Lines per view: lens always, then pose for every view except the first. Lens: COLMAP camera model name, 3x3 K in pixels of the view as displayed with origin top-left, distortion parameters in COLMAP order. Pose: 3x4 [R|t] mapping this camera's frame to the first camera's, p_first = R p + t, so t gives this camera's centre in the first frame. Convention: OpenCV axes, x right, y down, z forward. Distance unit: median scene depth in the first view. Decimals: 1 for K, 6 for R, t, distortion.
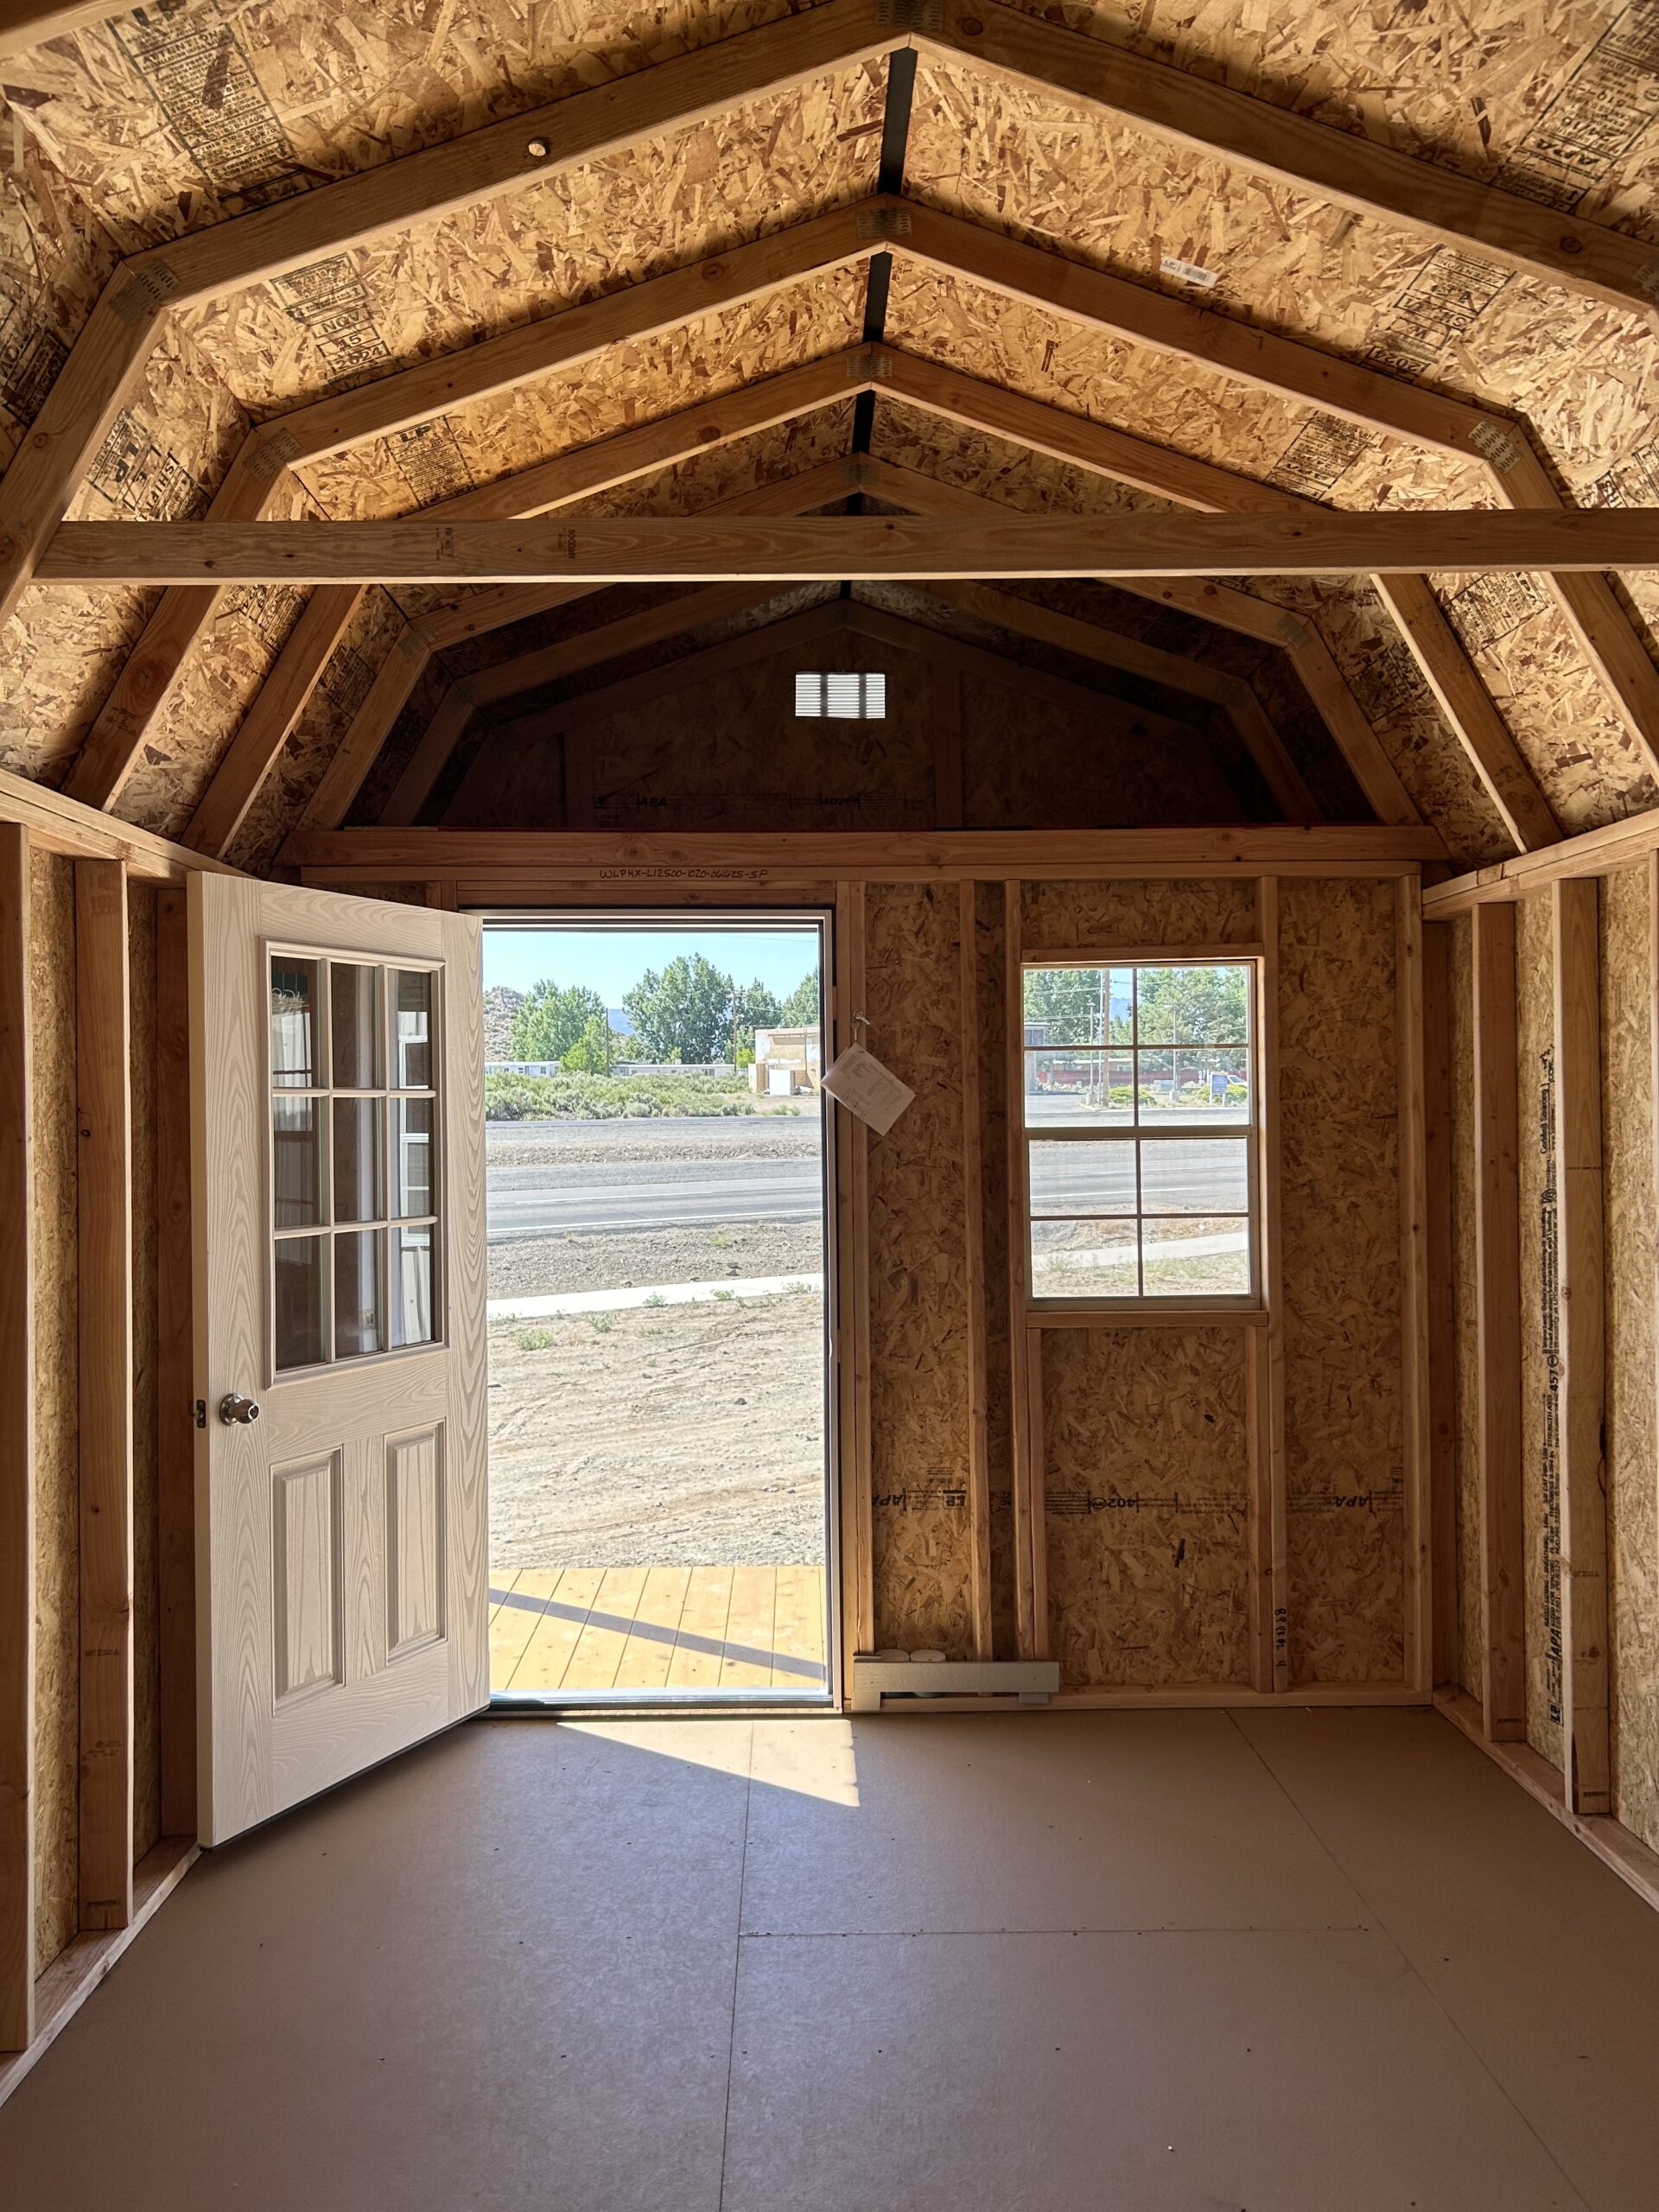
lens RADIAL K [[1648.7, 0, 830.0], [0, 1648.7, 1115.7], [0, 0, 1]] dist [0.039318, -0.047850]
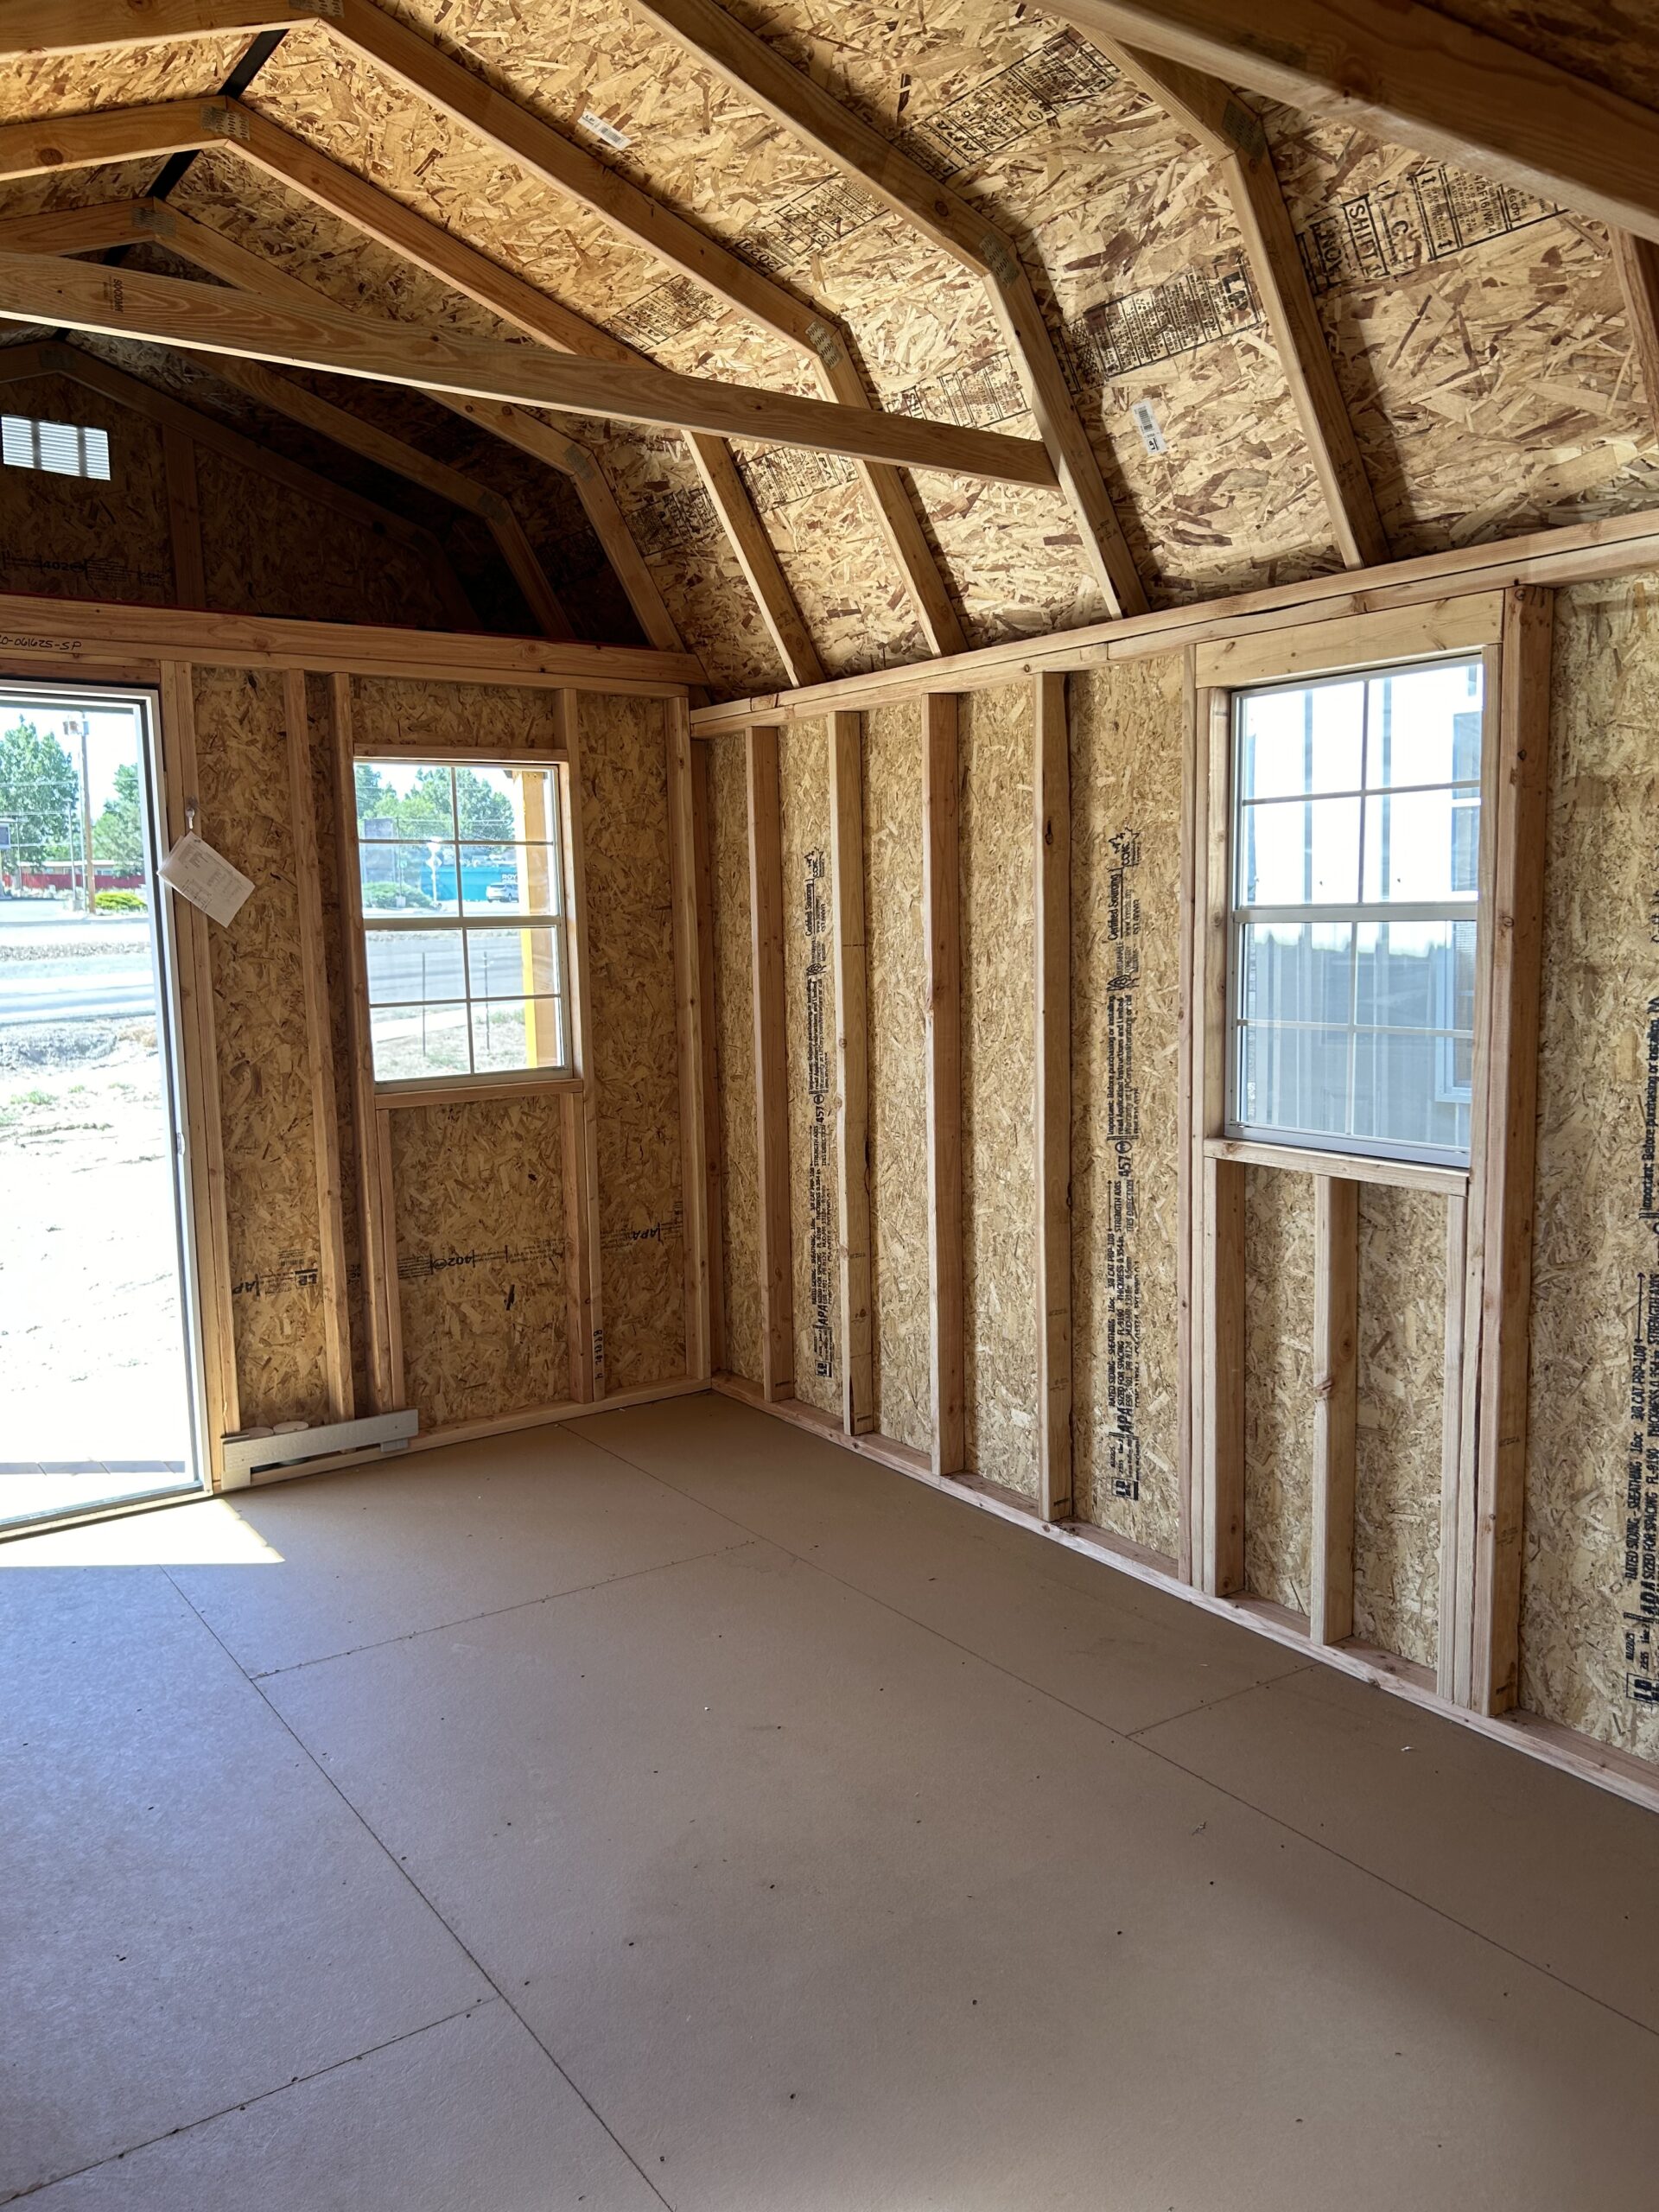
lens RADIAL K [[1648.7, 0, 830.0], [0, 1648.7, 1115.7], [0, 0, 1]] dist [0.039318, -0.047850]
pose [[0.828281, -0.076821, 0.555021, -0.234146], [0.010972, 0.992591, 0.121011, 0.007188], [-0.560205, -0.094142, 0.822987, -0.040057]]
